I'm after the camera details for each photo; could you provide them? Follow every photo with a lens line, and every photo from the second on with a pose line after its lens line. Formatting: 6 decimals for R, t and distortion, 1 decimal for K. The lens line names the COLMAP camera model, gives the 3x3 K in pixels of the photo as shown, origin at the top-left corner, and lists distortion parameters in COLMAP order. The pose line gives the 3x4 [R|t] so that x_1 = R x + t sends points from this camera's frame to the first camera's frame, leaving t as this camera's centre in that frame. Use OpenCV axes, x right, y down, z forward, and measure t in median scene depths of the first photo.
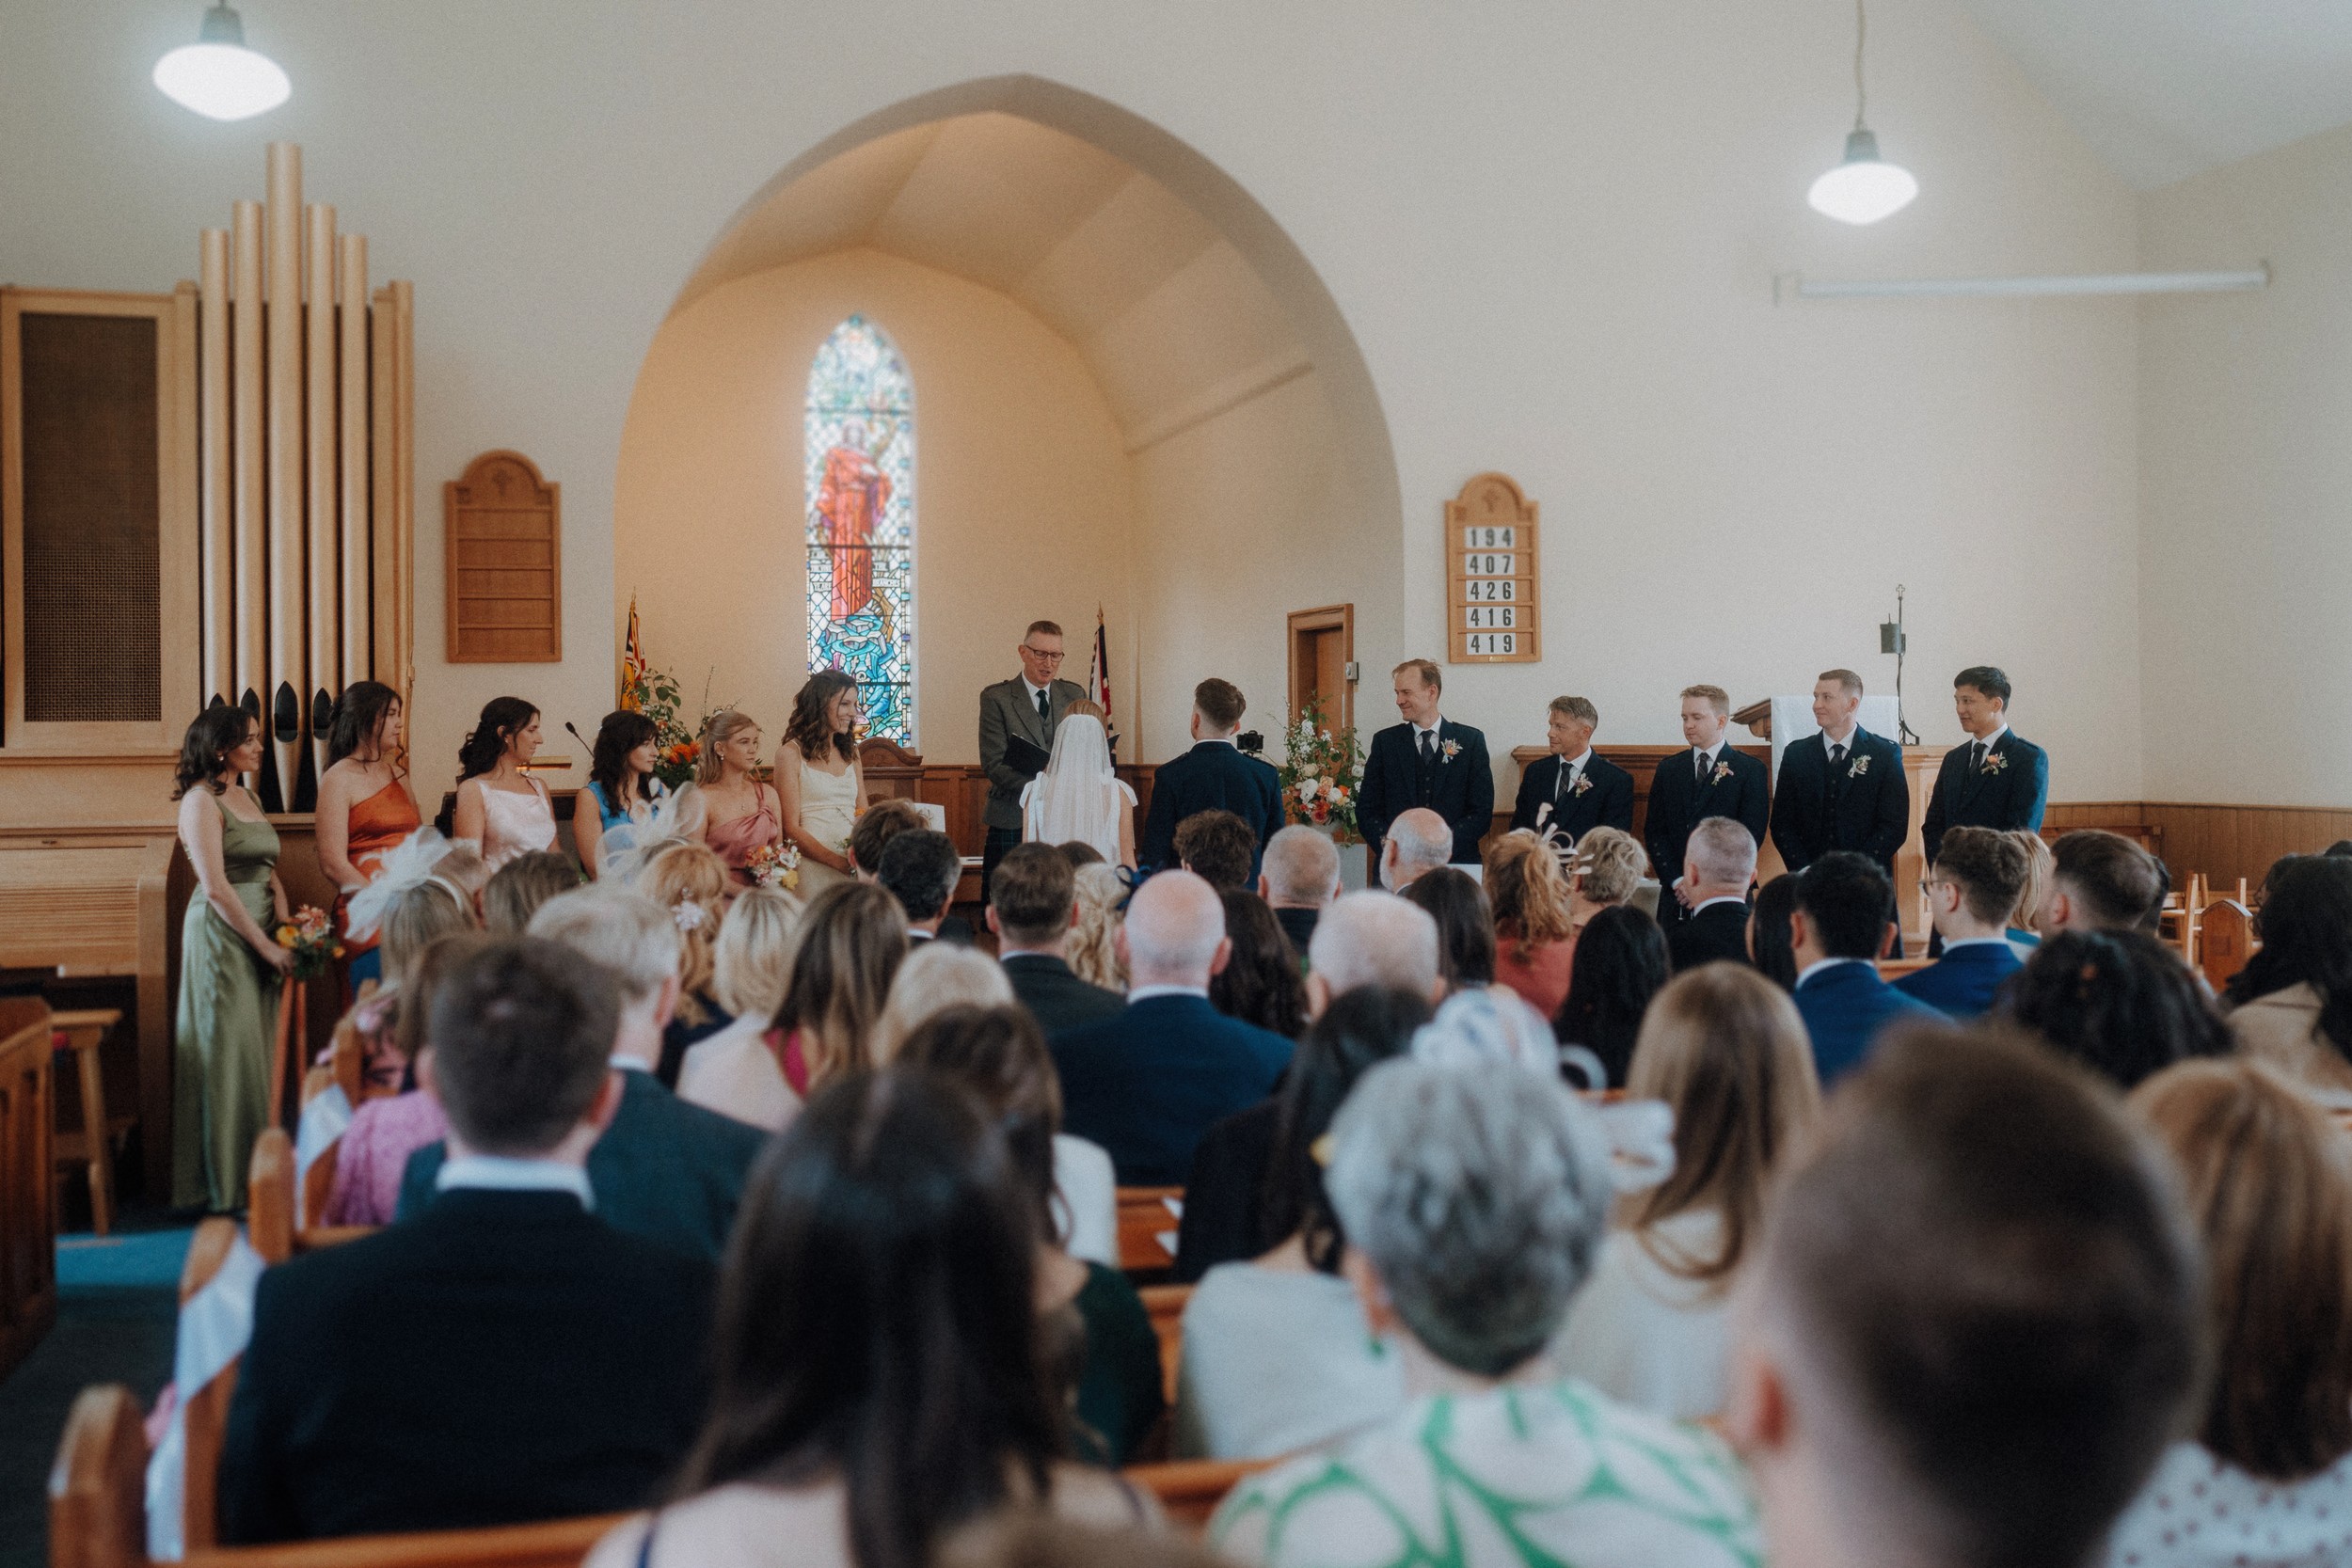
lens RADIAL K [[2351.4, 0, 1176.0], [0, 2351.4, 784.0], [0, 0, 1]] dist [-0.049265, 0.276500]
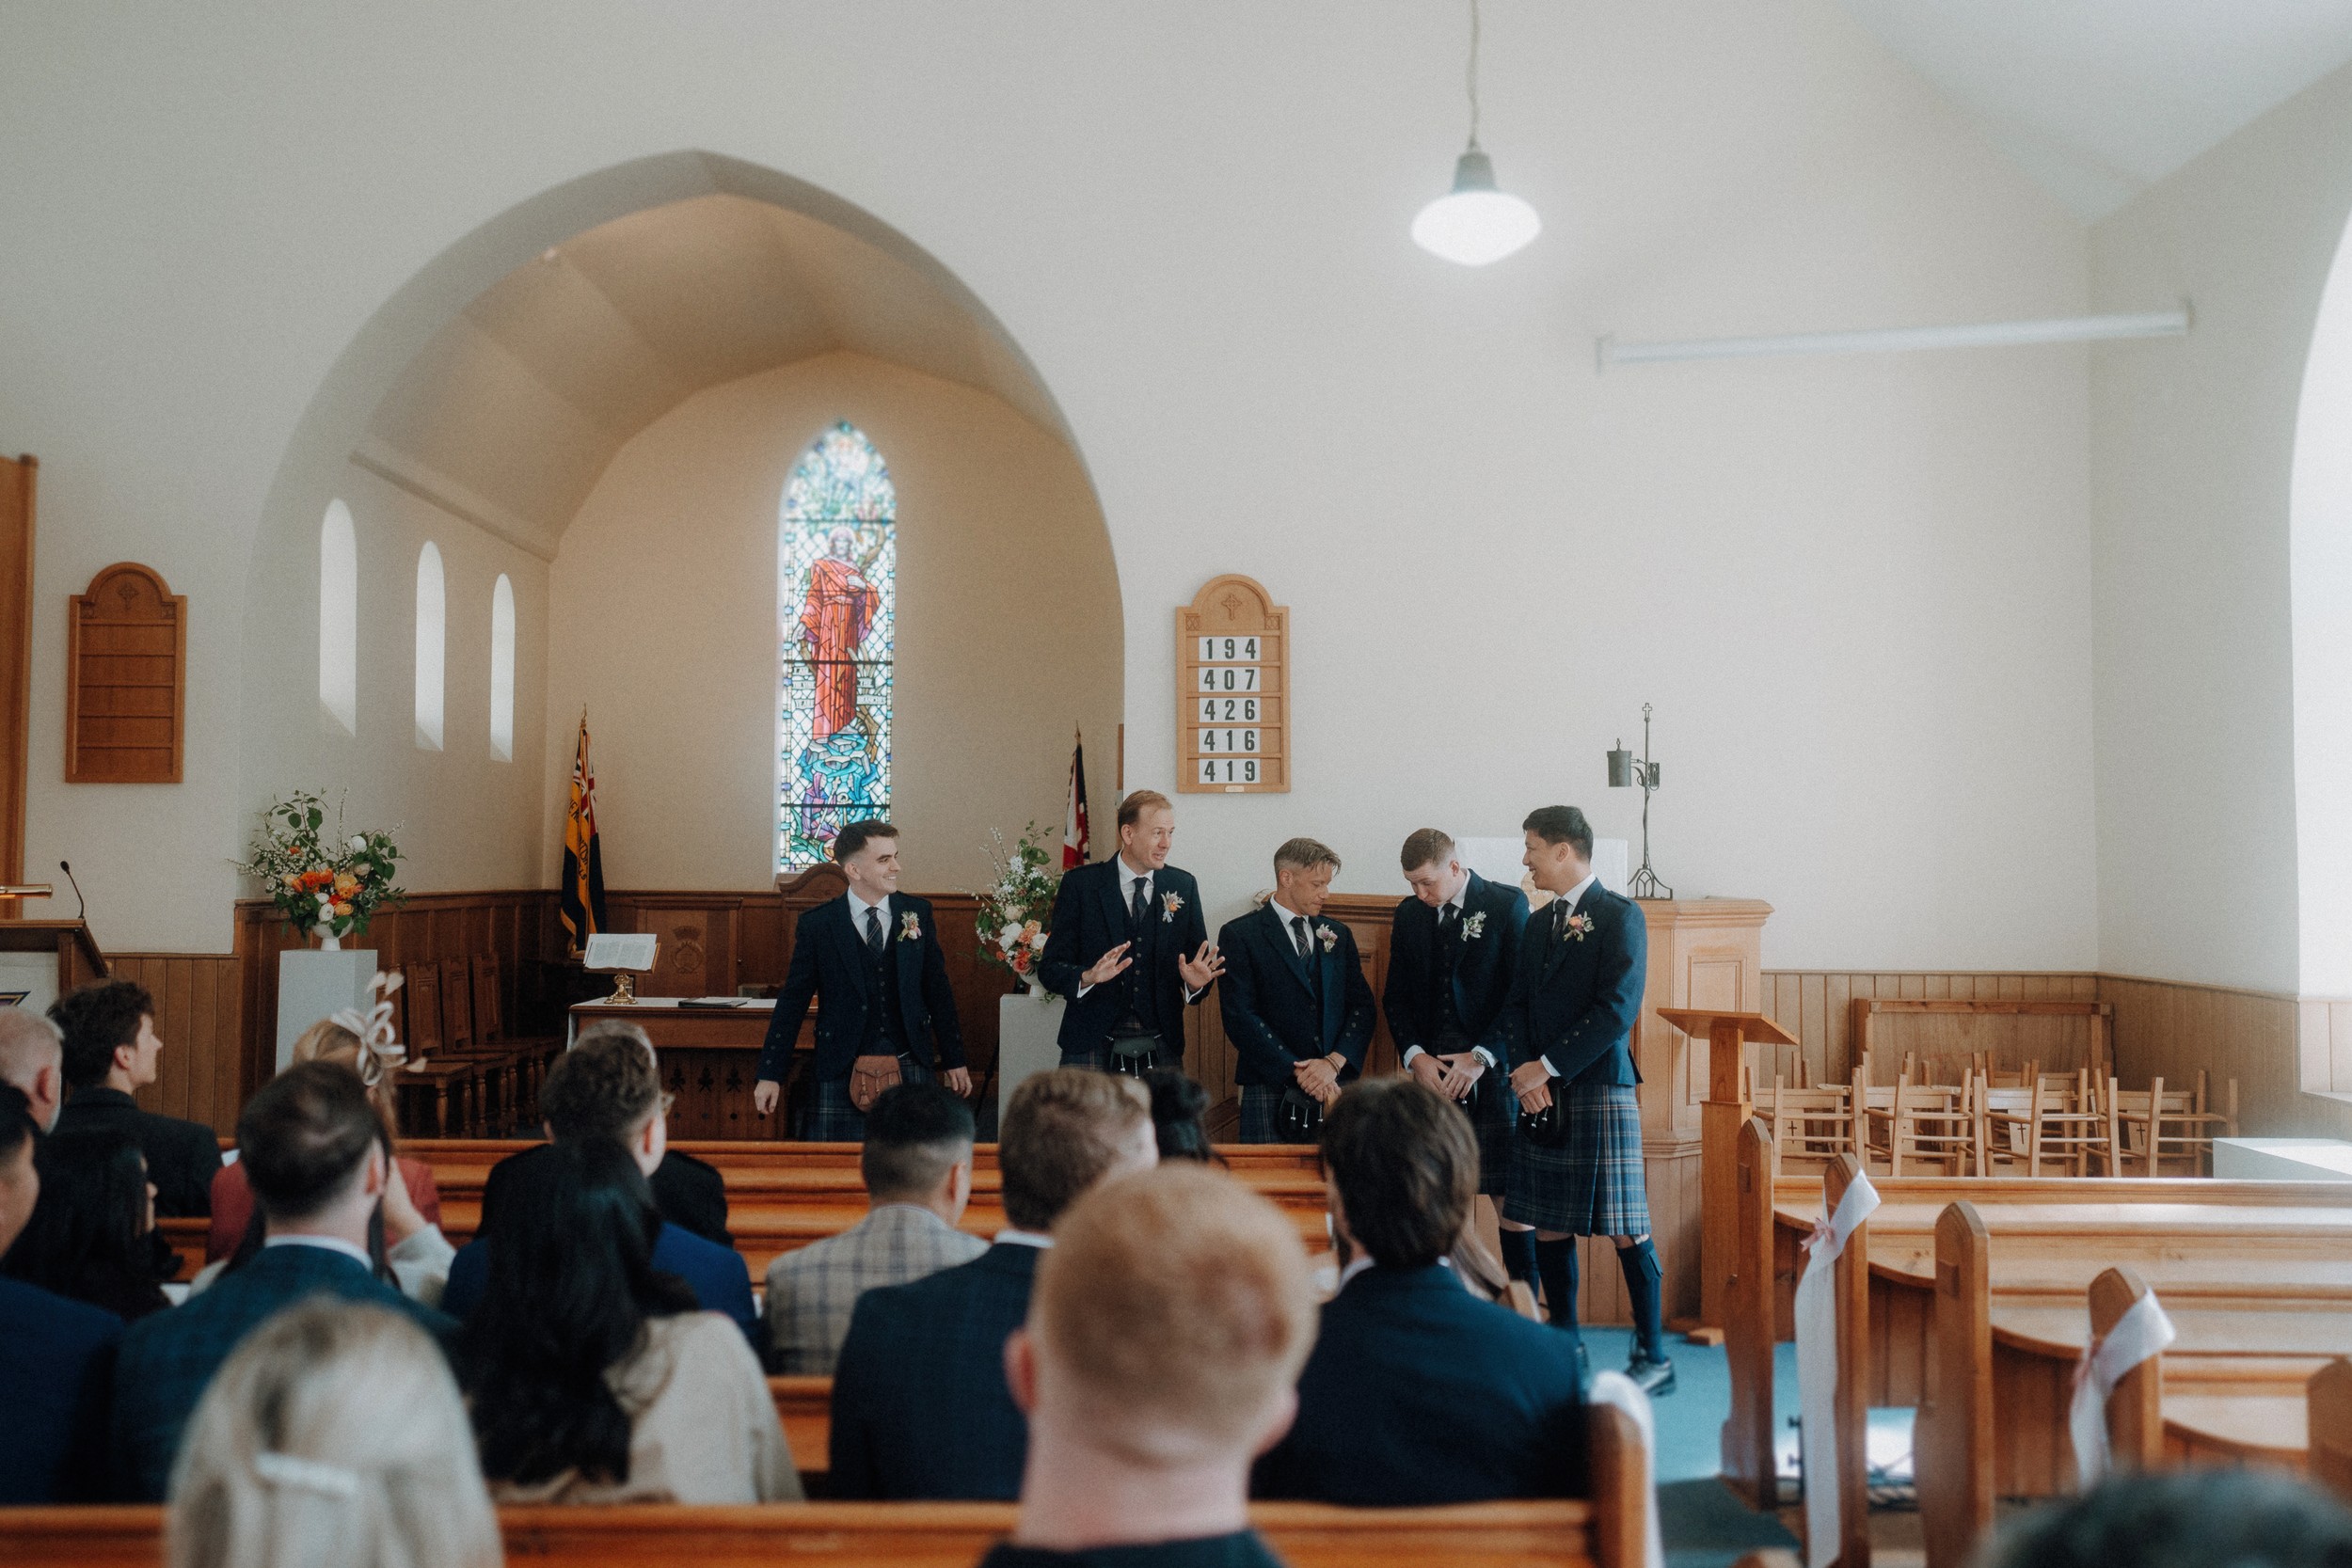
lens RADIAL K [[2356.4, 0, 1176.0], [0, 2356.4, 784.0], [0, 0, 1]] dist [-0.003615, 0.116329]
pose [[0.971216, 0.008249, -0.238056, 0.294404], [-0.019894, 0.998718, -0.046555, -0.012881], [0.237367, 0.049951, 0.970135, 0.139587]]
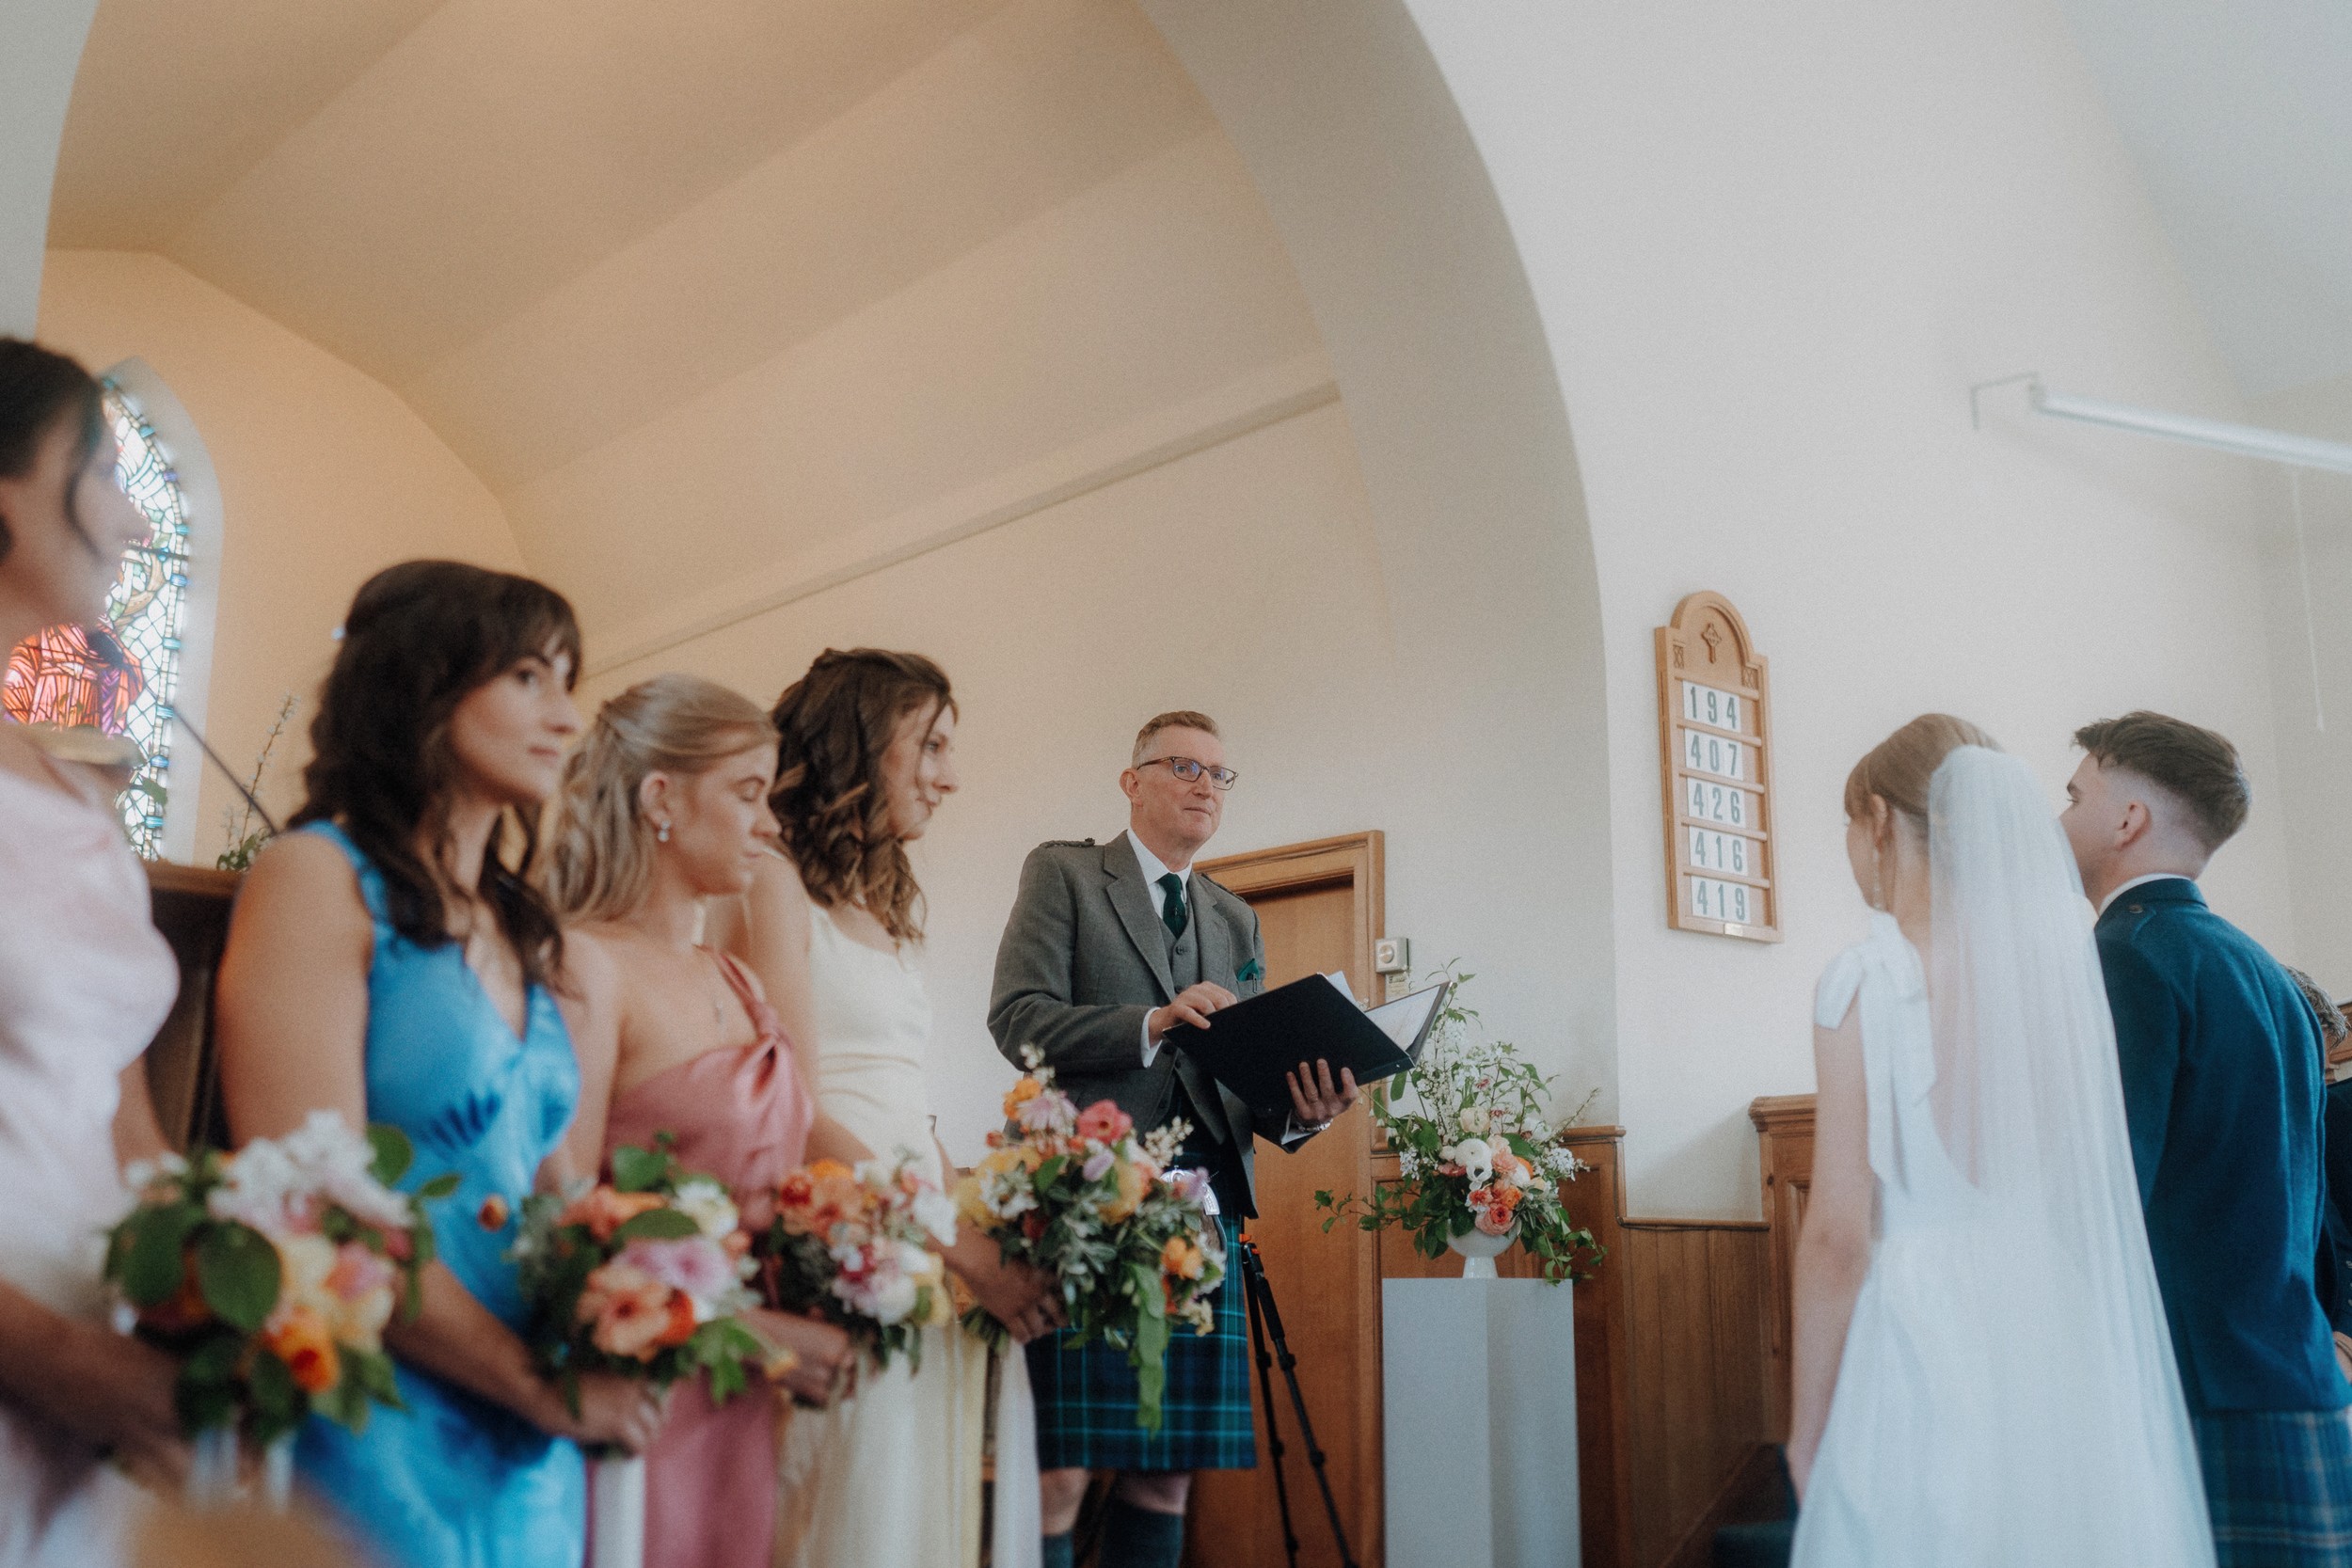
lens RADIAL K [[2334.0, 0, 1171.3], [0, 2334.0, 777.6], [0, 0, 1]] dist [-0.006671, 0.107817]
pose [[0.888414, 0.112541, 0.445034, -0.196449], [-0.003557, 0.971140, -0.238483, 0.036366], [-0.459030, 0.210289, 0.863175, 0.544396]]
